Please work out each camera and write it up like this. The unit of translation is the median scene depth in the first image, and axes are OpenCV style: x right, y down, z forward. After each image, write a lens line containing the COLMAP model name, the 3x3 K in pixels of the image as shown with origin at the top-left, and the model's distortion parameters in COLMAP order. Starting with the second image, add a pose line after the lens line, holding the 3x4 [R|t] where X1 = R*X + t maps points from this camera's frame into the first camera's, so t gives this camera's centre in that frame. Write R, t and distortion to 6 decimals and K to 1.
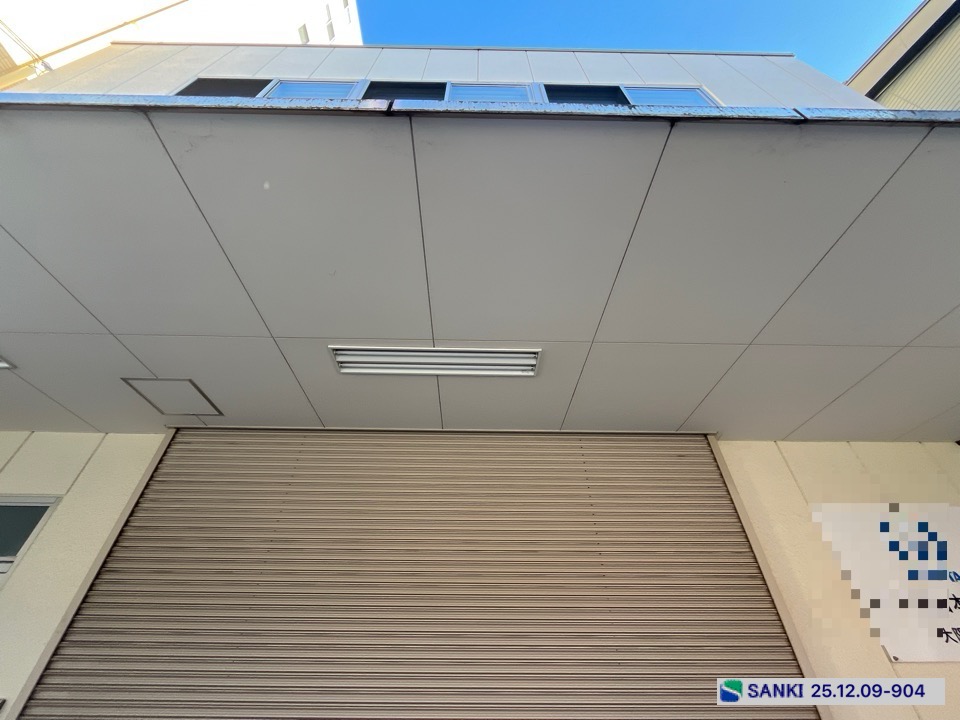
lens RADIAL K [[389.3, 0, 476.7], [0, 389.3, 360.3], [0, 0, 1]] dist [-0.002734, -0.000211]
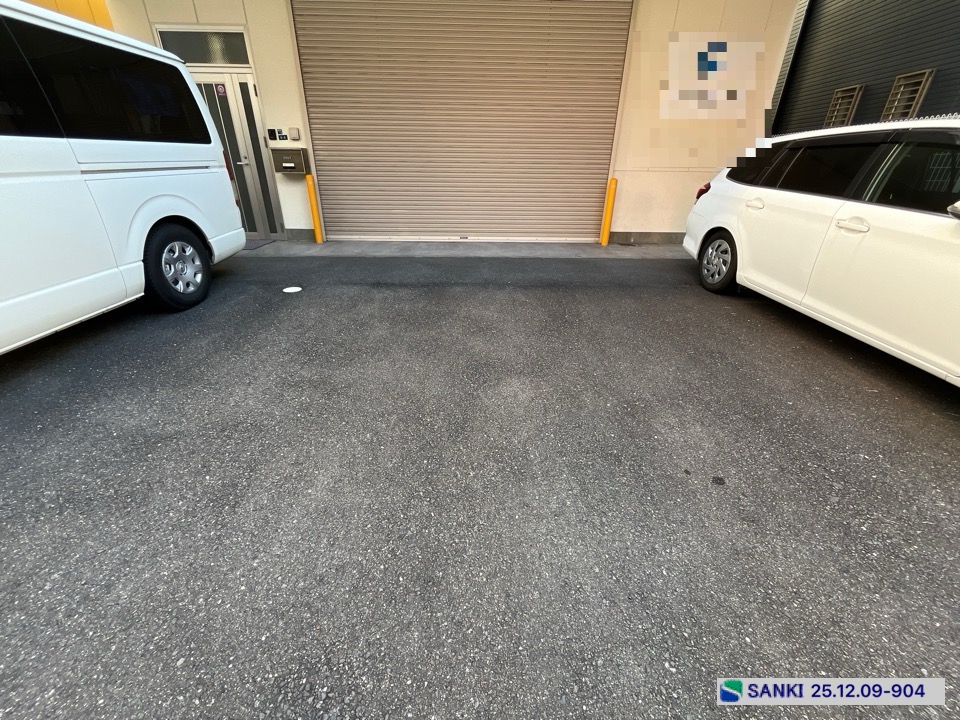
lens RADIAL K [[389.3, 0, 476.7], [0, 389.3, 360.3], [0, 0, 1]] dist [-0.002734, -0.000211]
pose [[0.999921, 0.000076, 0.012563, -0.059373], [-0.011421, 0.422110, 0.906473, -0.609558], [-0.005234, -0.906544, 0.422078, -1.108628]]
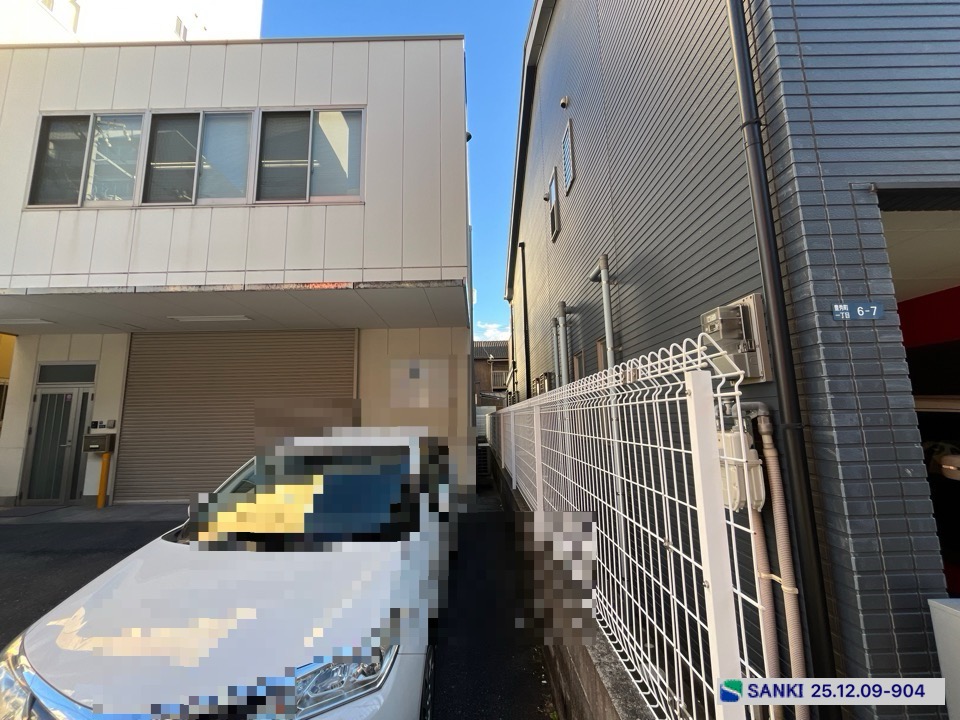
lens RADIAL K [[388.6, 0, 477.5], [0, 388.6, 360.4], [0, 0, 1]] dist [-0.004050, -0.000186]
pose [[0.999620, -0.025802, -0.009729, 1.508907], [0.027144, 0.858515, 0.512070, -0.921065], [-0.004860, -0.512140, 0.858888, -1.252543]]
